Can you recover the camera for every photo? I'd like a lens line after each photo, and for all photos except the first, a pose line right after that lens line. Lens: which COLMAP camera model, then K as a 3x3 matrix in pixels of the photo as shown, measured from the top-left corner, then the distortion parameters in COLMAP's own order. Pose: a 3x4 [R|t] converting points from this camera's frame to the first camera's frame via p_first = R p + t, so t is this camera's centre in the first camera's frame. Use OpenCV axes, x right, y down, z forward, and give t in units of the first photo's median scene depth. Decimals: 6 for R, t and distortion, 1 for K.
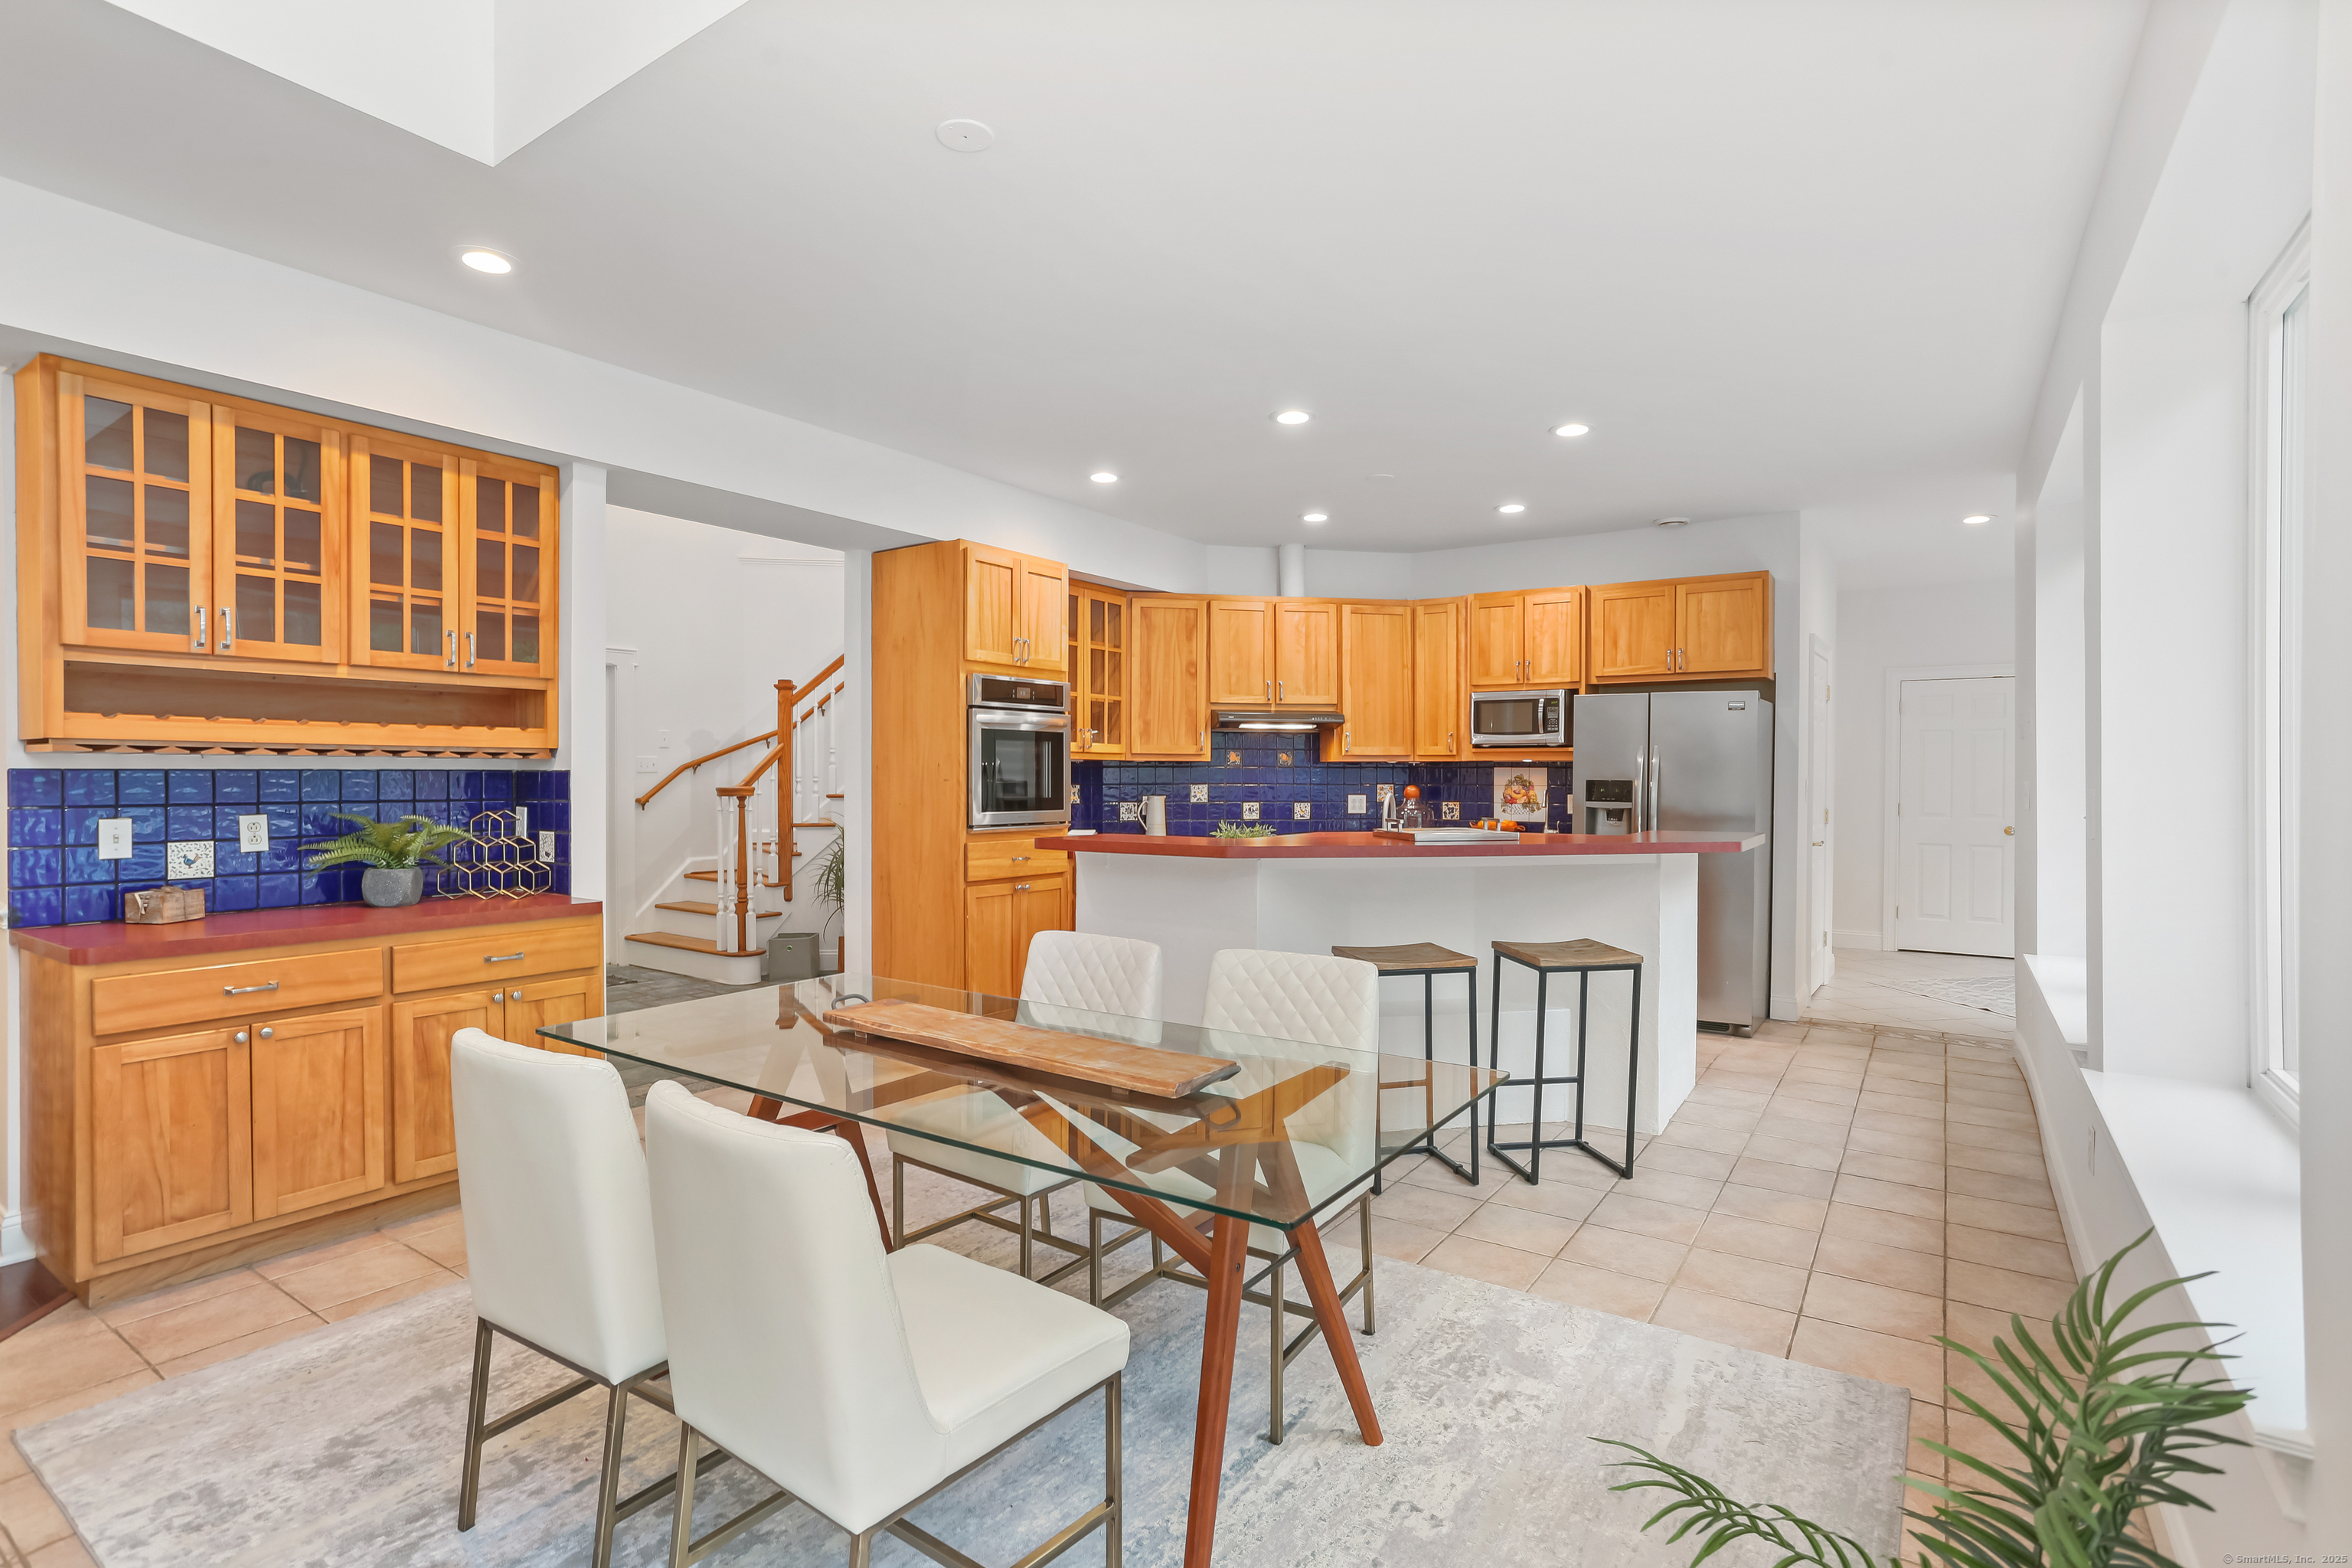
lens RADIAL K [[1125.5, 0, 1165.5], [0, 1125.5, 778.9], [0, 0, 1]] dist [-0.027561, 0.001297]
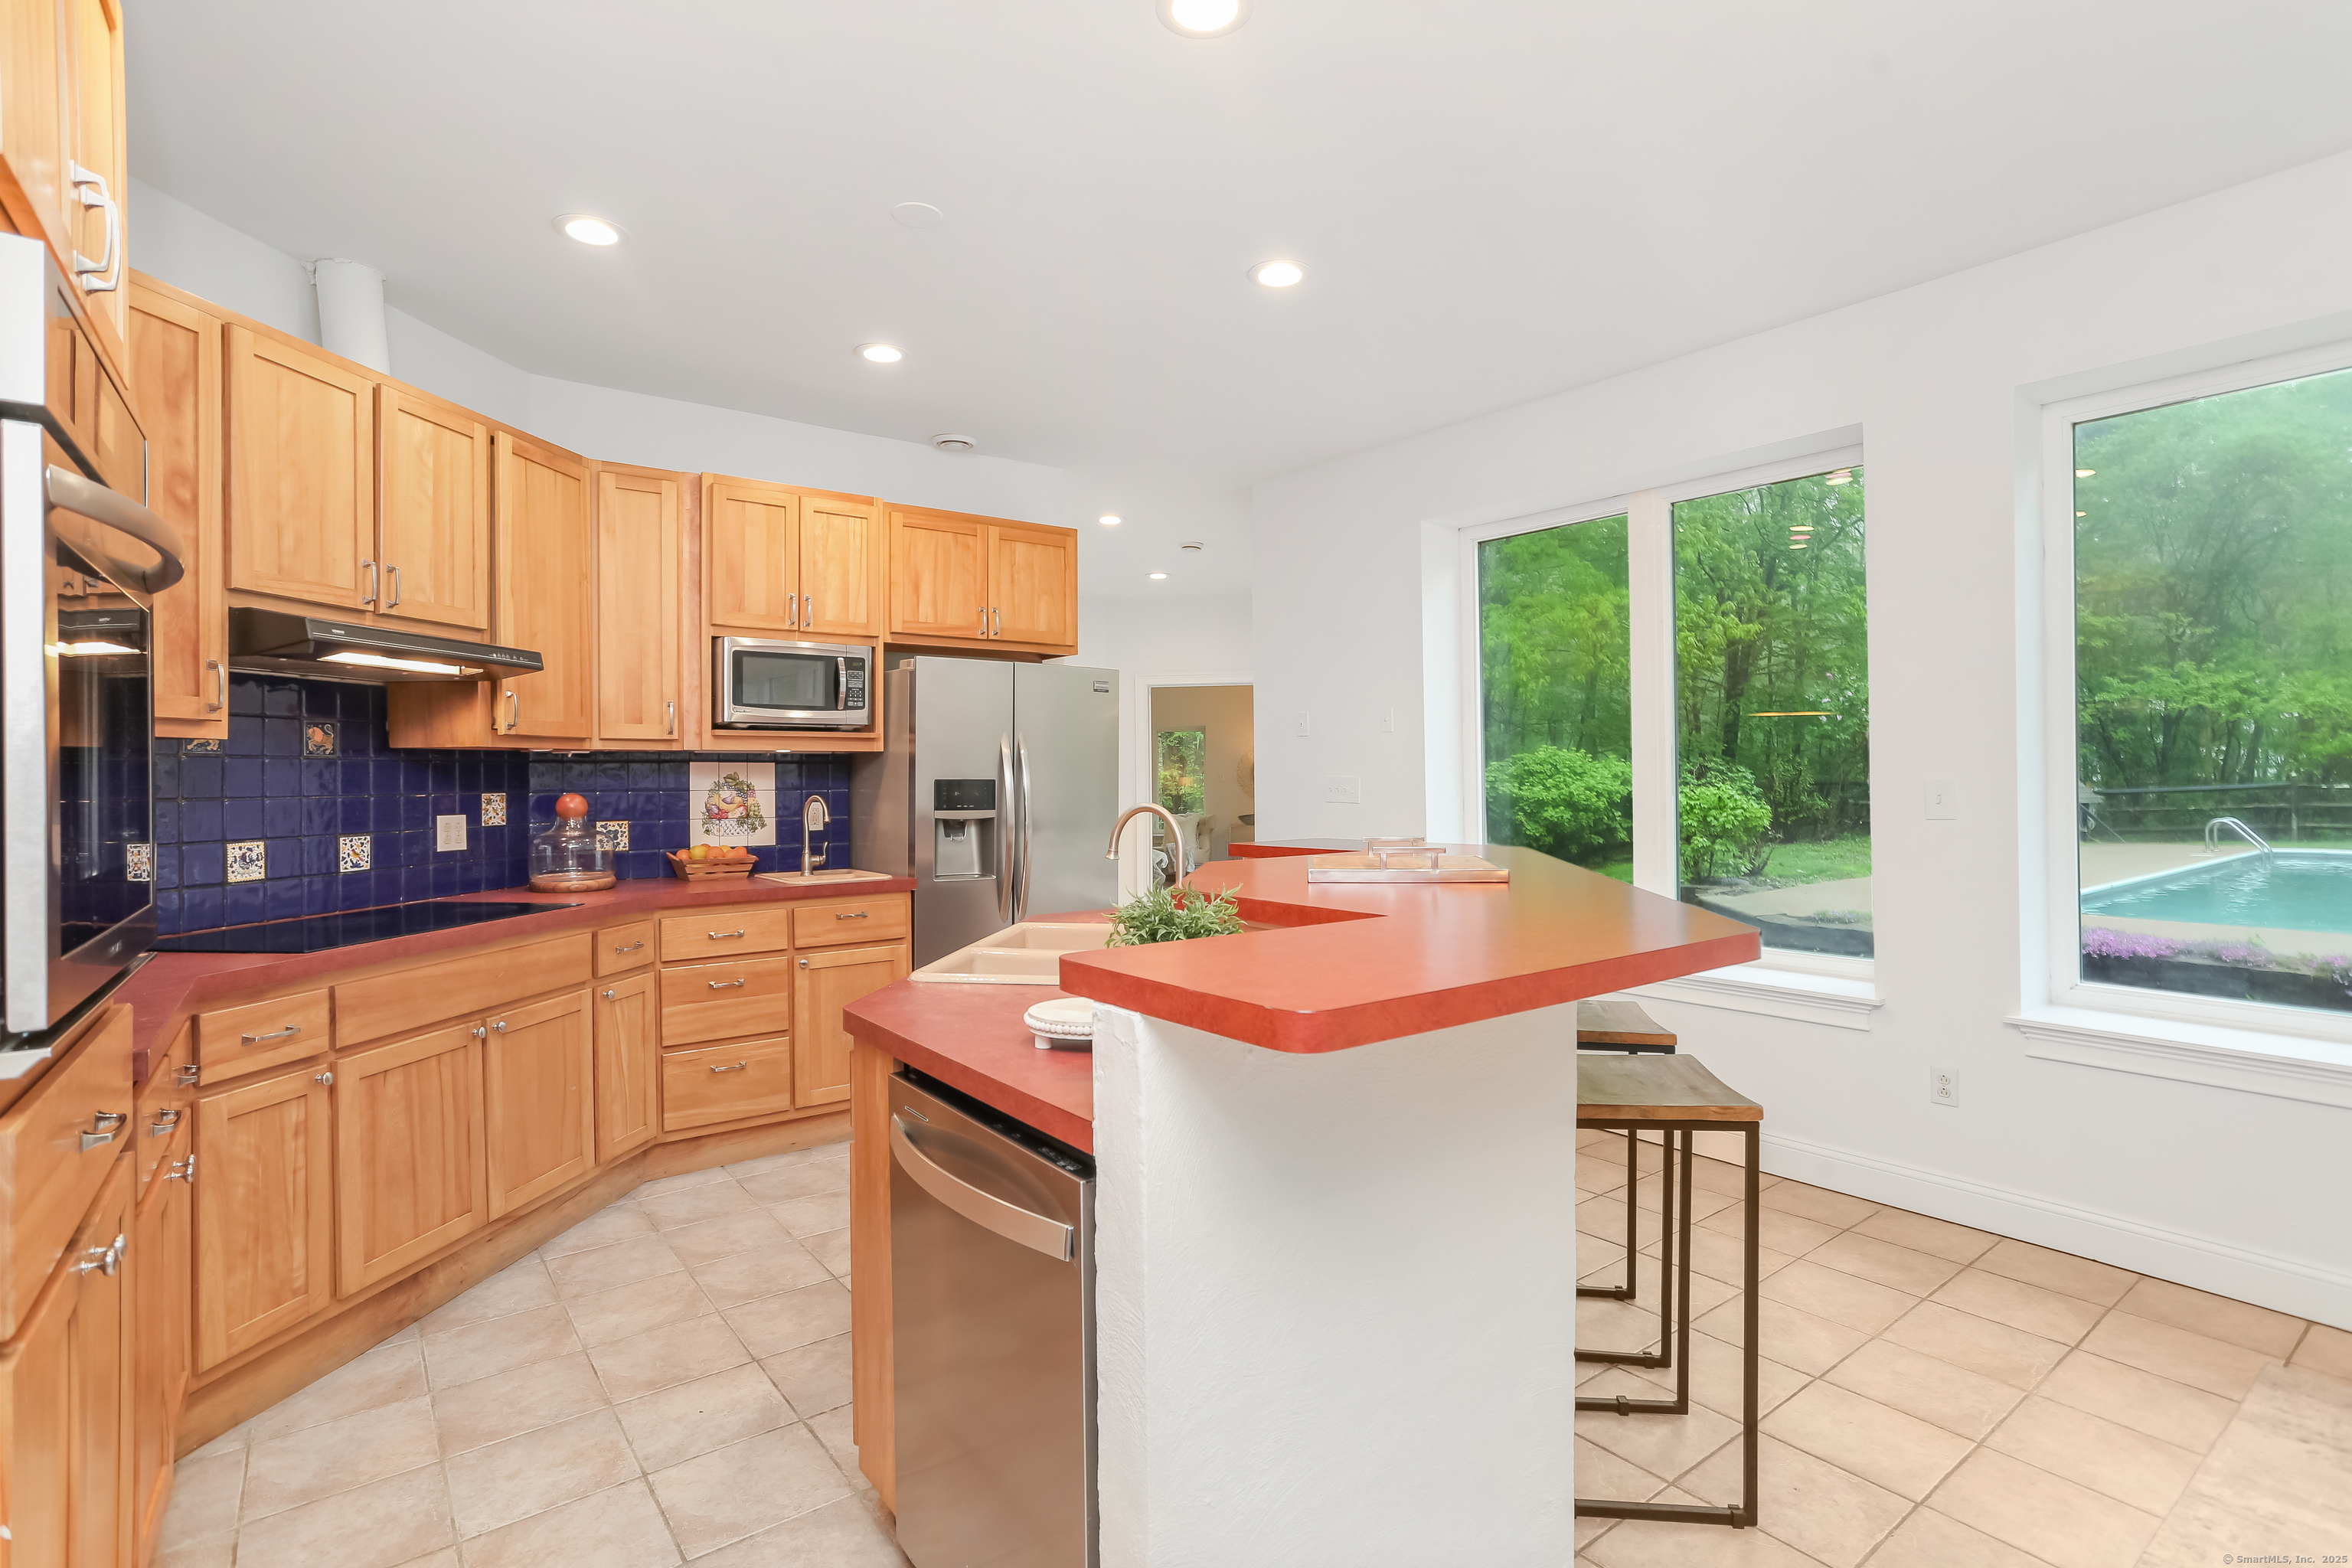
lens RADIAL K [[1125.5, 0, 1165.5], [0, 1125.5, 778.9], [0, 0, 1]] dist [-0.027561, 0.001297]
pose [[0.322804, -0.005512, 0.946450, -0.215834], [0.012207, 0.999924, 0.001660, 0.001086], [-0.946387, 0.011017, 0.322847, 0.576078]]
